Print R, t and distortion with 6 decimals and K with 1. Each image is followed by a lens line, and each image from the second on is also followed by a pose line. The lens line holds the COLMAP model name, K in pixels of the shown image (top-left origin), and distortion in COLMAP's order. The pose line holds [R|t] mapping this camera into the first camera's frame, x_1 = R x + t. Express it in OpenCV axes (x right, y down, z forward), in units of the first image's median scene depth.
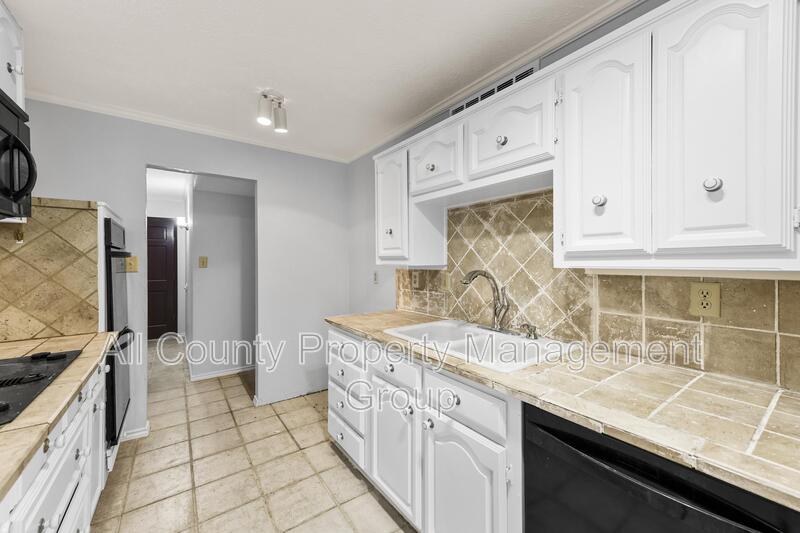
lens RADIAL K [[311.8, 0, 402.6], [0, 311.8, 262.1], [0, 0, 1]] dist [0.008863, 0.000181]
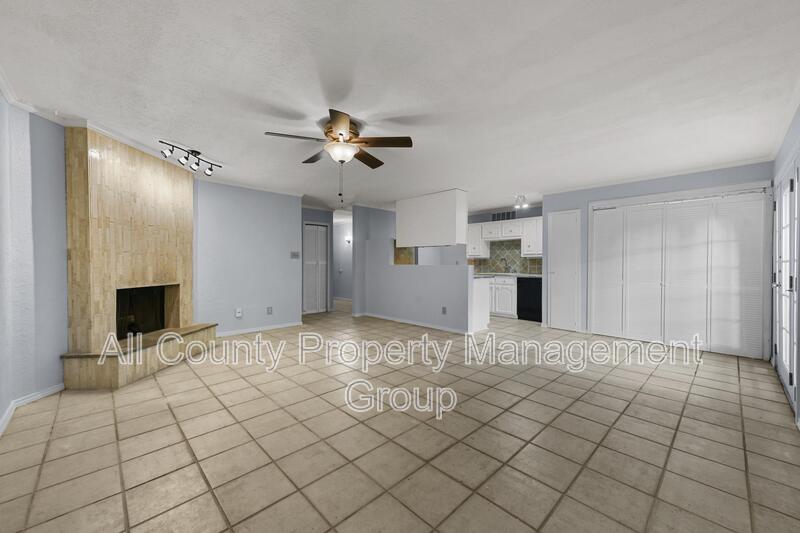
lens RADIAL K [[311.8, 0, 400.6], [0, 311.8, 267.0], [0, 0, 1]] dist [0.008863, 0.000181]
pose [[0.990348, 0.003914, 0.138550, -1.248202], [-0.005168, 0.999949, 0.008693, 0.084013], [-0.138508, -0.009325, 0.990317, -2.175381]]
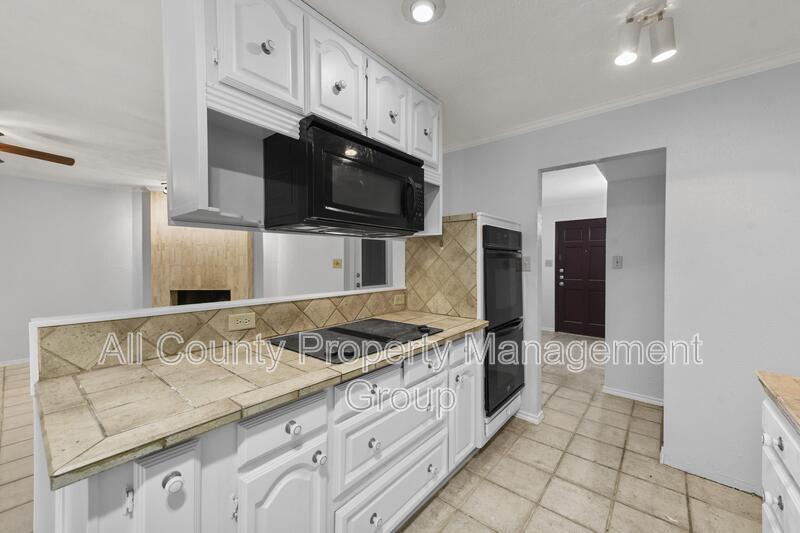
lens RADIAL K [[311.8, 0, 399.9], [0, 311.8, 267.4], [0, 0, 1]] dist [0.008863, 0.000181]
pose [[0.243397, 0.019175, -0.969737, 0.143574], [-0.005103, 0.999816, 0.018489, 0.000752], [0.969913, 0.000449, 0.243450, 0.421512]]
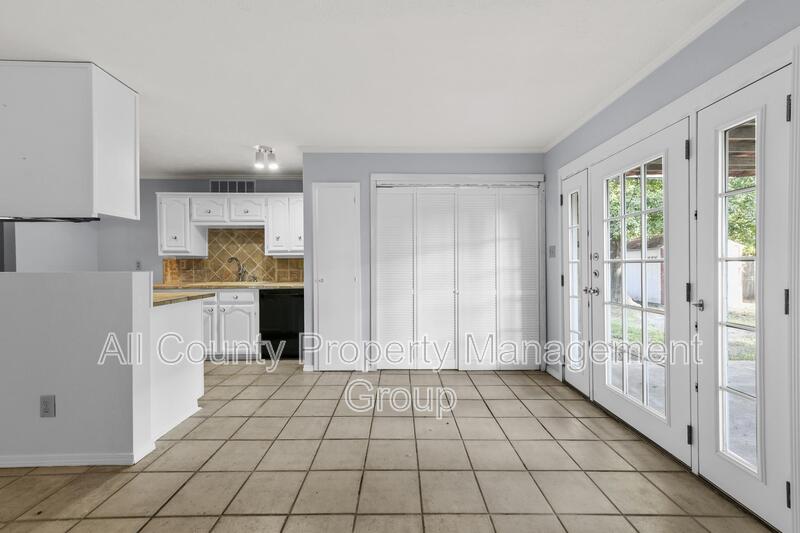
lens RADIAL K [[311.8, 0, 402.9], [0, 311.8, 266.1], [0, 0, 1]] dist [0.008863, 0.000181]
pose [[0.577667, -0.003448, 0.816265, -0.740904], [0.004504, 0.999989, 0.001037, 0.073550], [-0.816260, 0.003077, 0.577677, -1.134631]]
